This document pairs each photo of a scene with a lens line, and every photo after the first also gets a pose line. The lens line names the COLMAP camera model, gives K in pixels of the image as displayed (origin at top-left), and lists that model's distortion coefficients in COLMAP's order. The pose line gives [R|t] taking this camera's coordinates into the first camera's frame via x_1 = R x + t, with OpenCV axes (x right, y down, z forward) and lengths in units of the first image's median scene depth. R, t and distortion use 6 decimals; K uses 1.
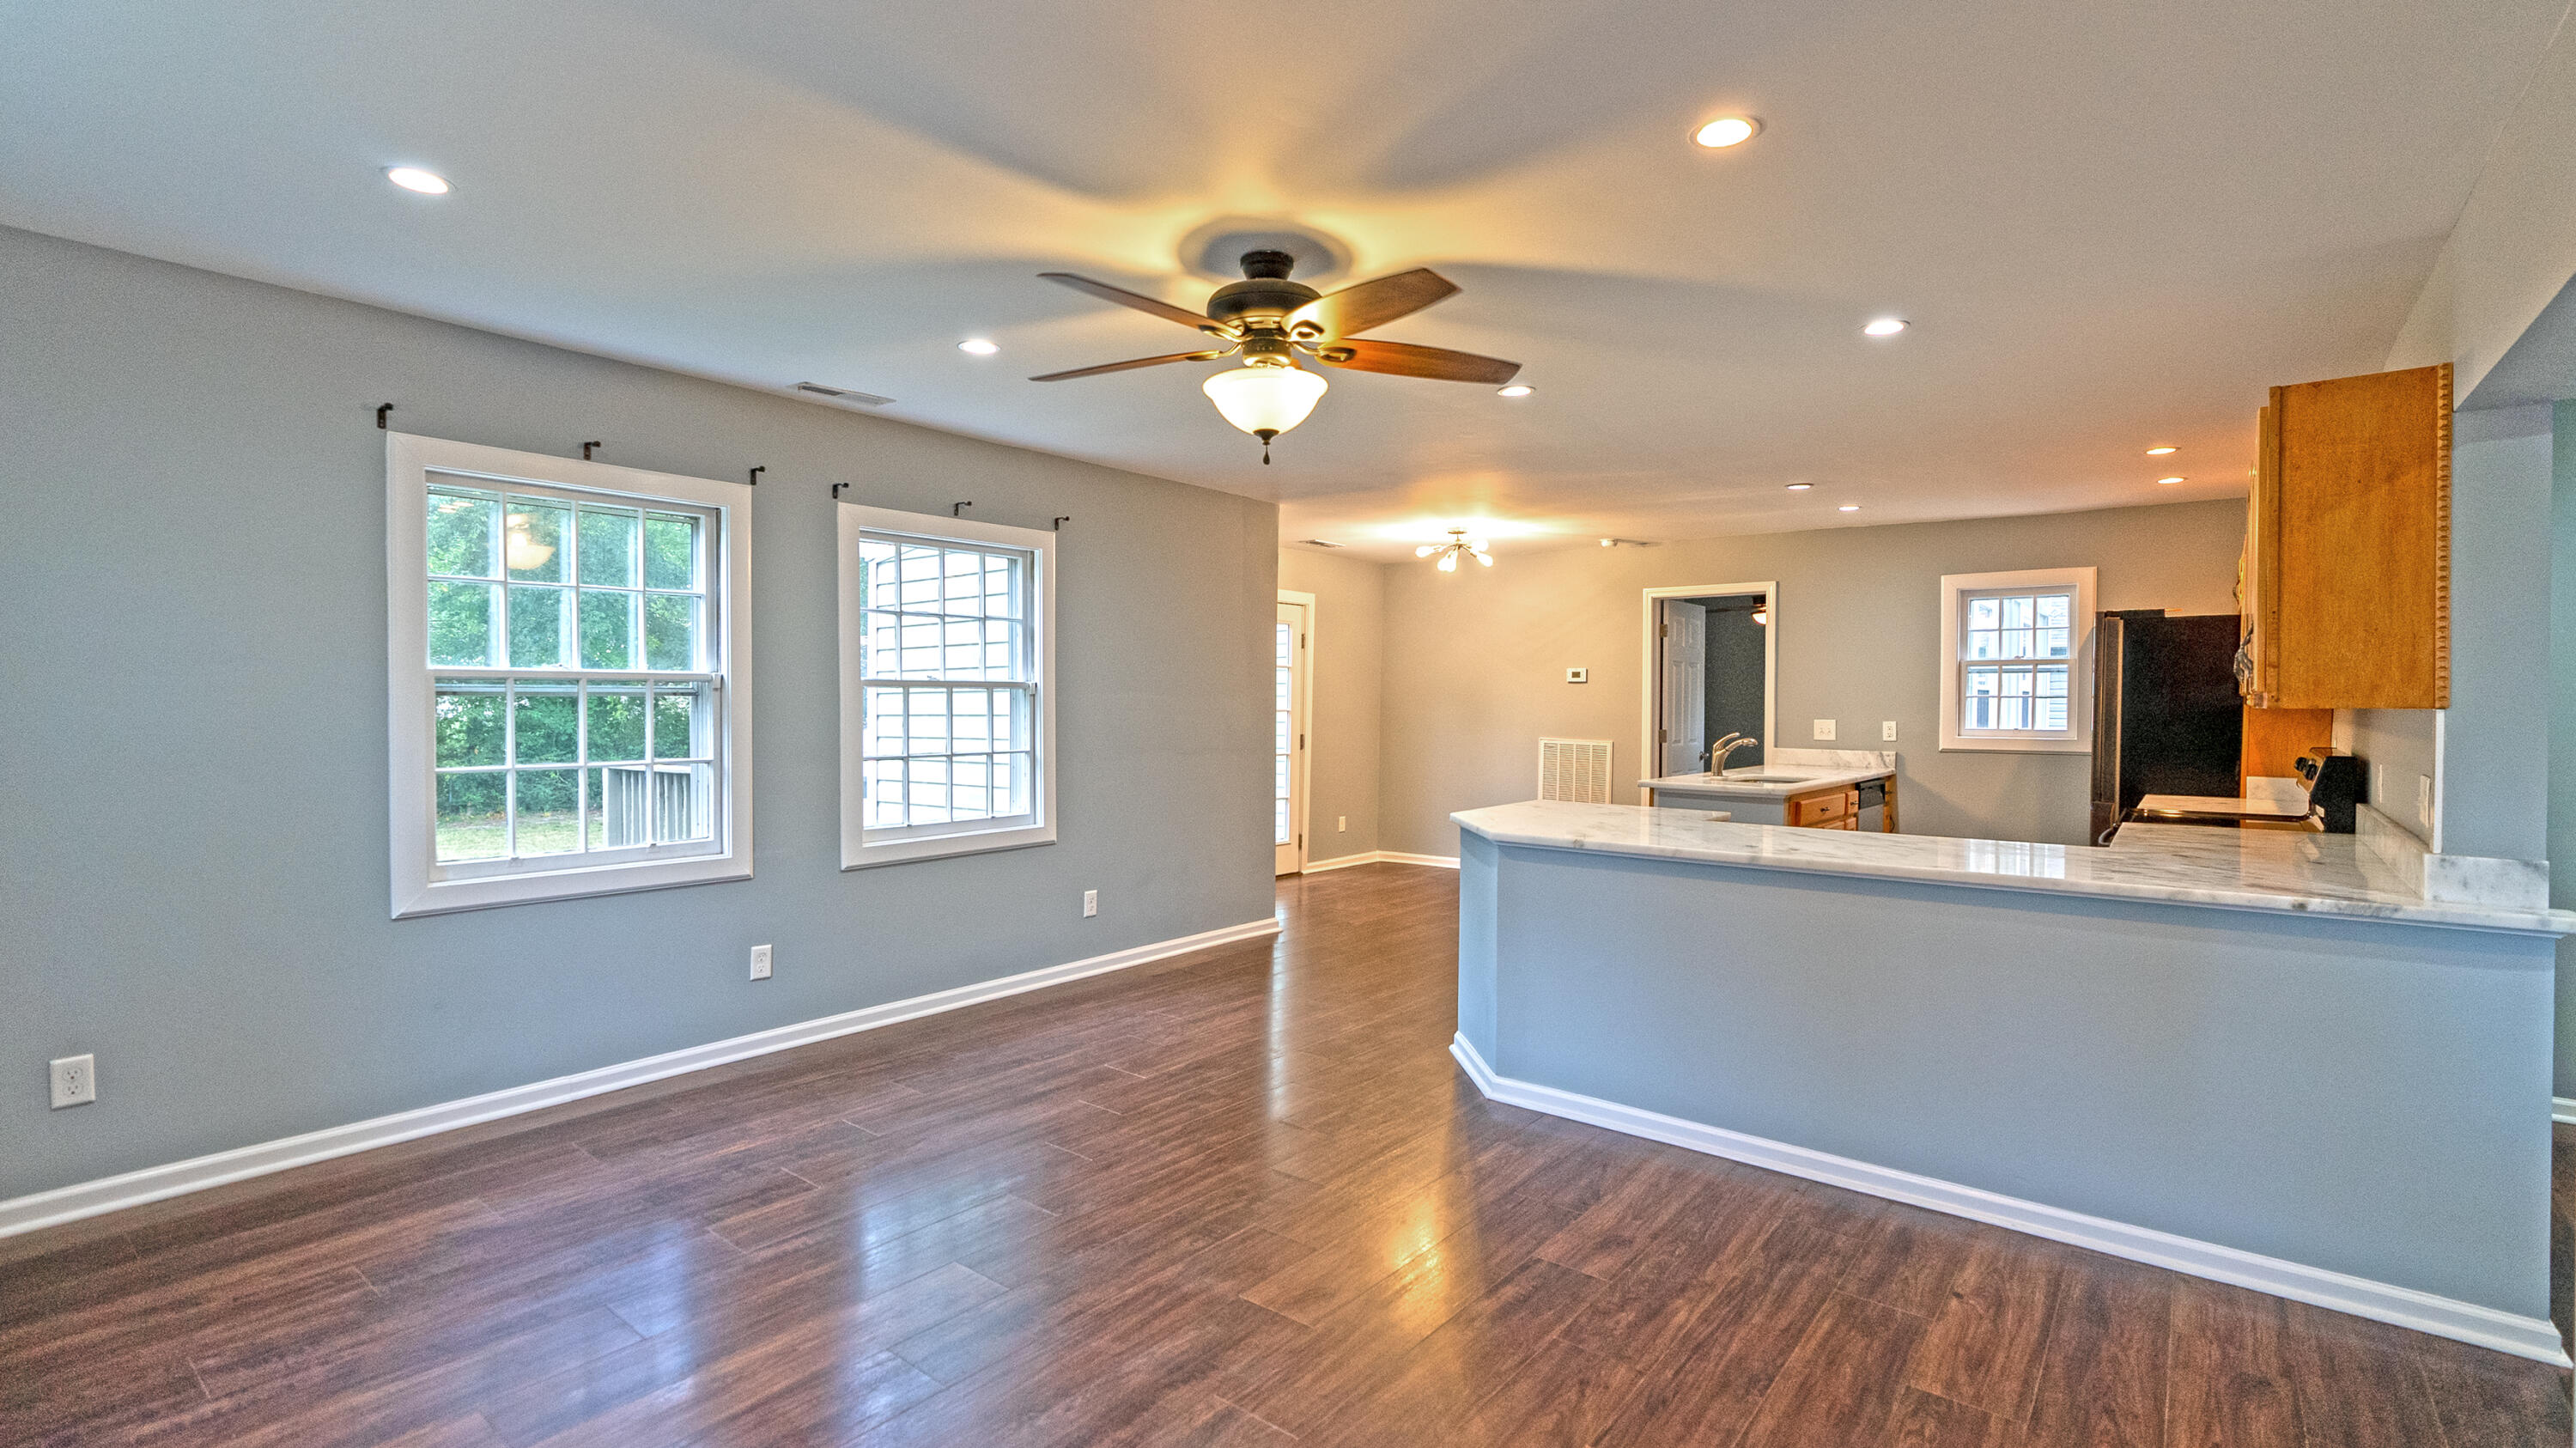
lens RADIAL K [[1162.4, 0, 1300.4], [0, 1162.4, 723.3], [0, 0, 1]] dist [-0.005903, 0.002130]
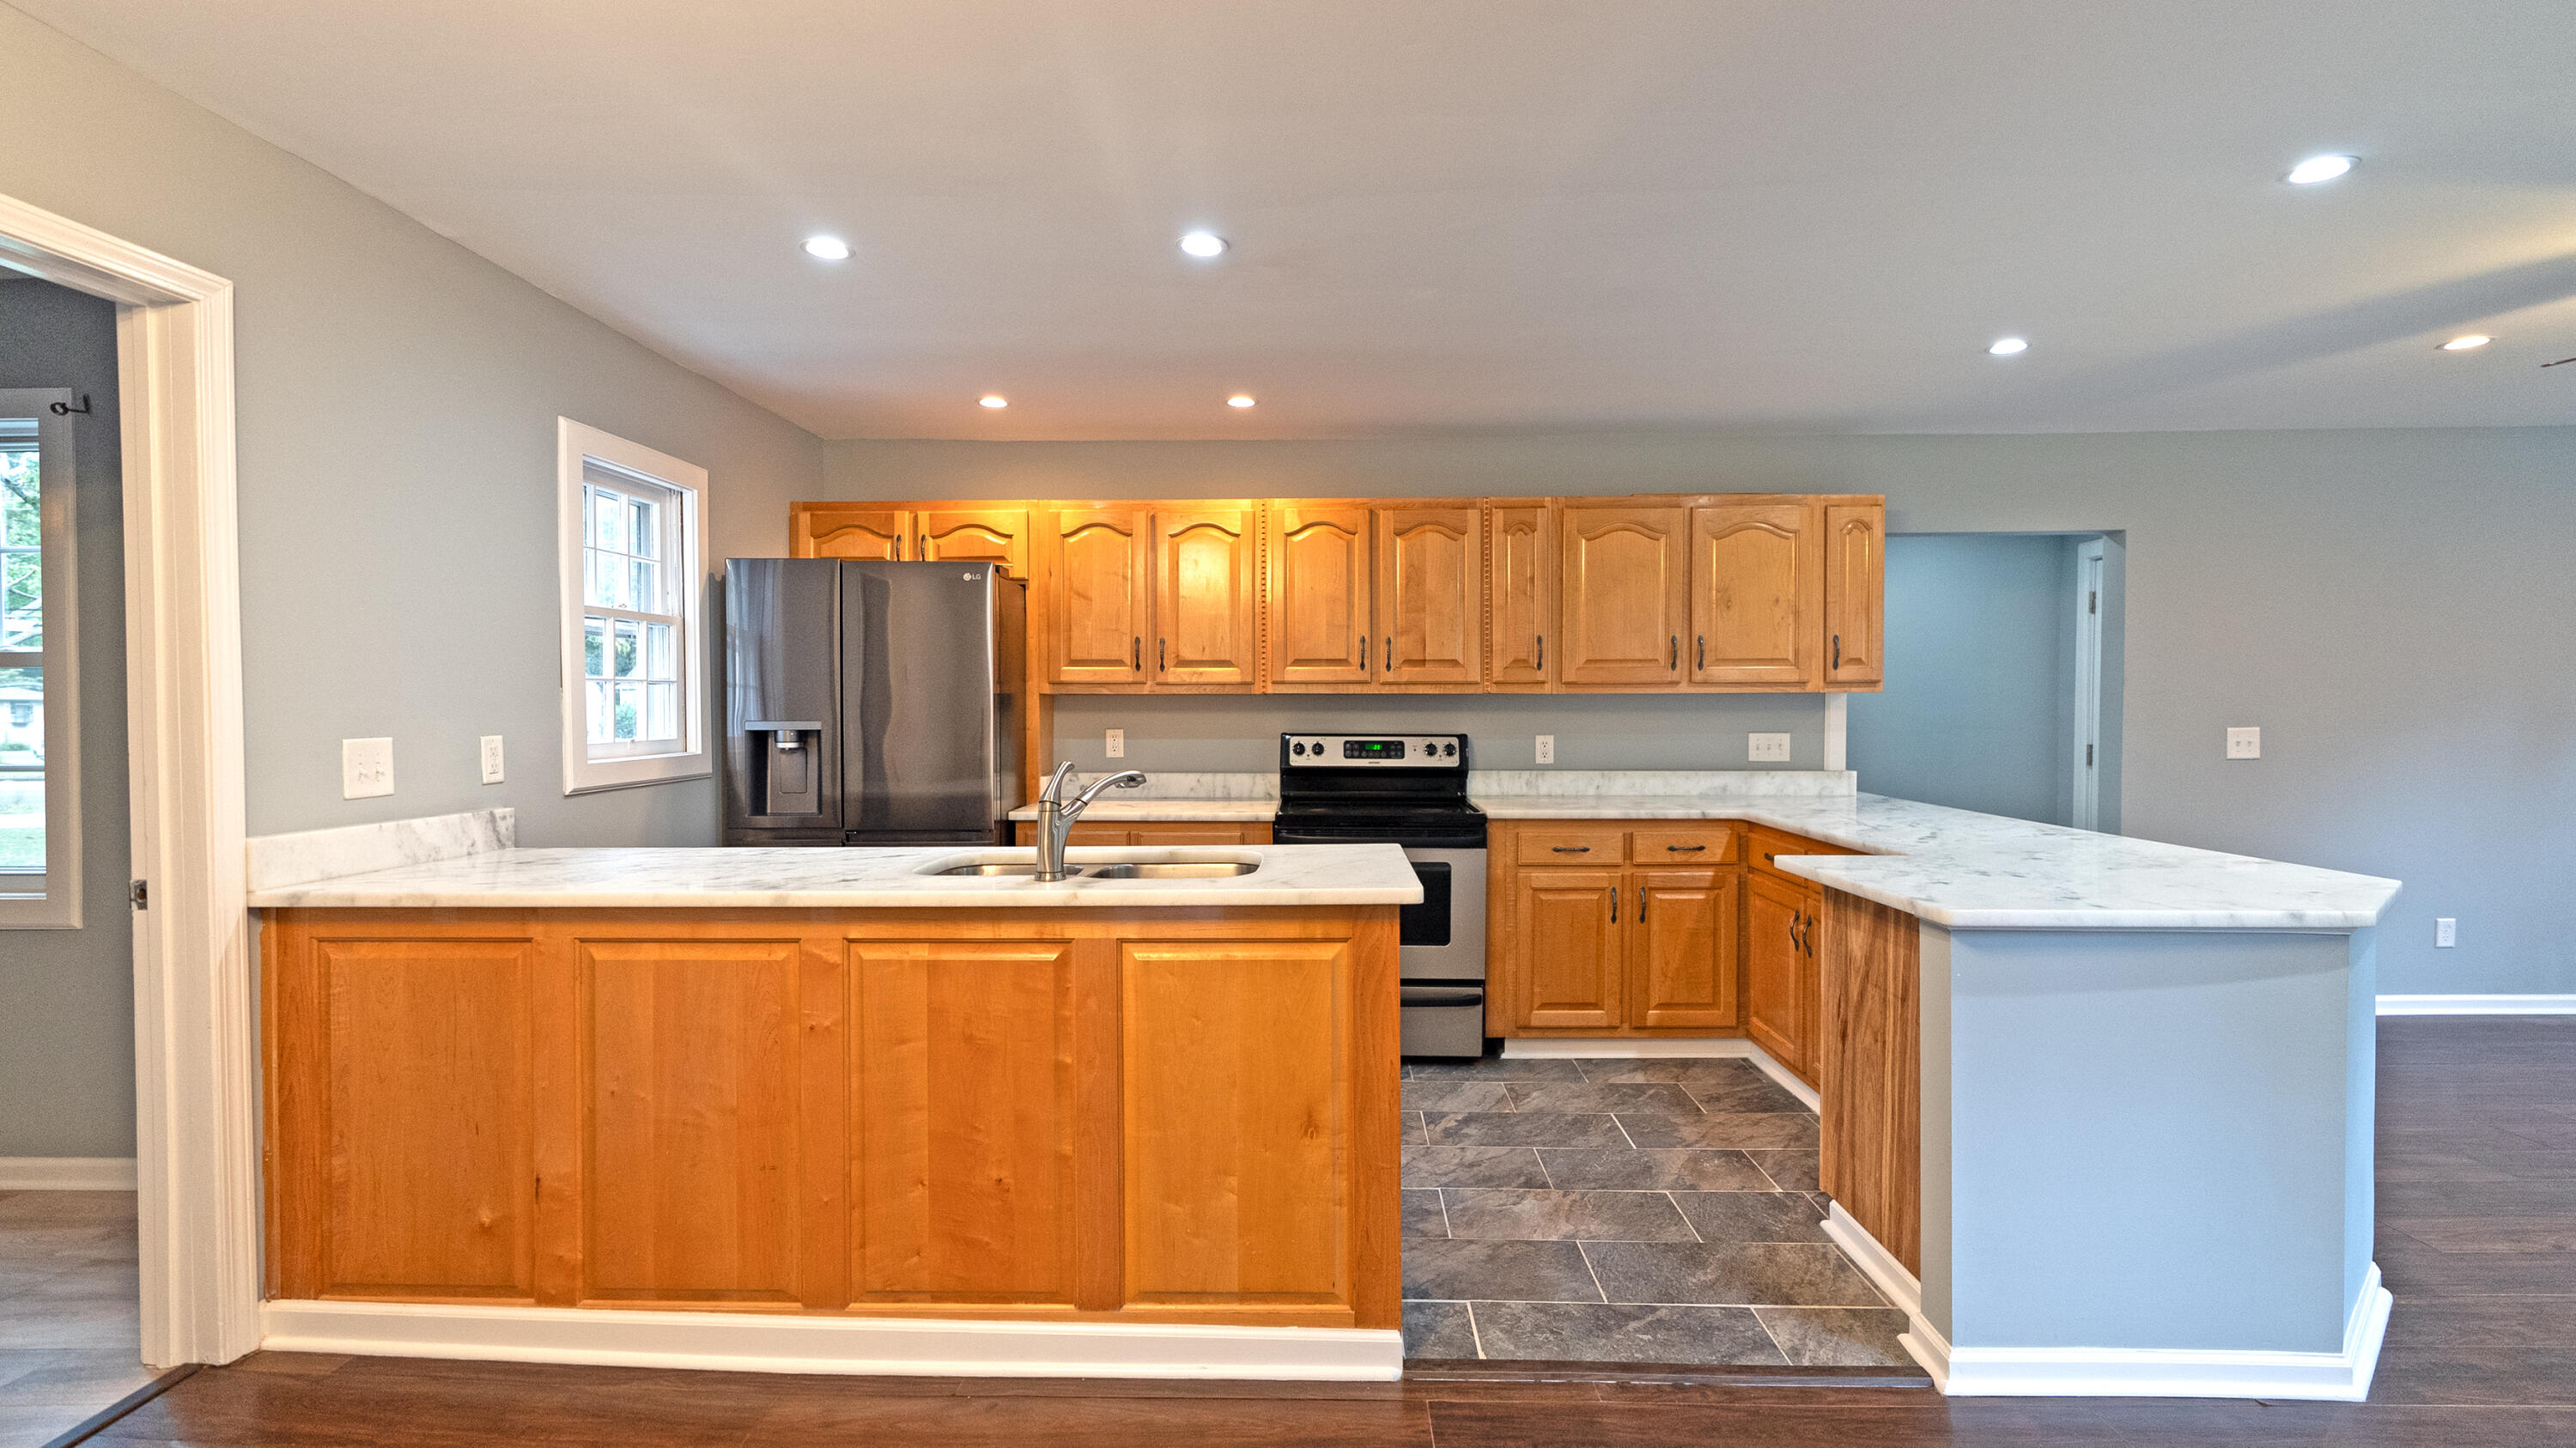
lens RADIAL K [[1162.4, 0, 1291.5], [0, 1162.4, 721.3], [0, 0, 1]] dist [-0.005903, 0.002130]
pose [[-0.594695, -0.013881, 0.803832, 0.007588], [0.019158, 0.999322, 0.031431, -0.025007], [-0.803723, 0.034092, -0.594026, 1.746876]]
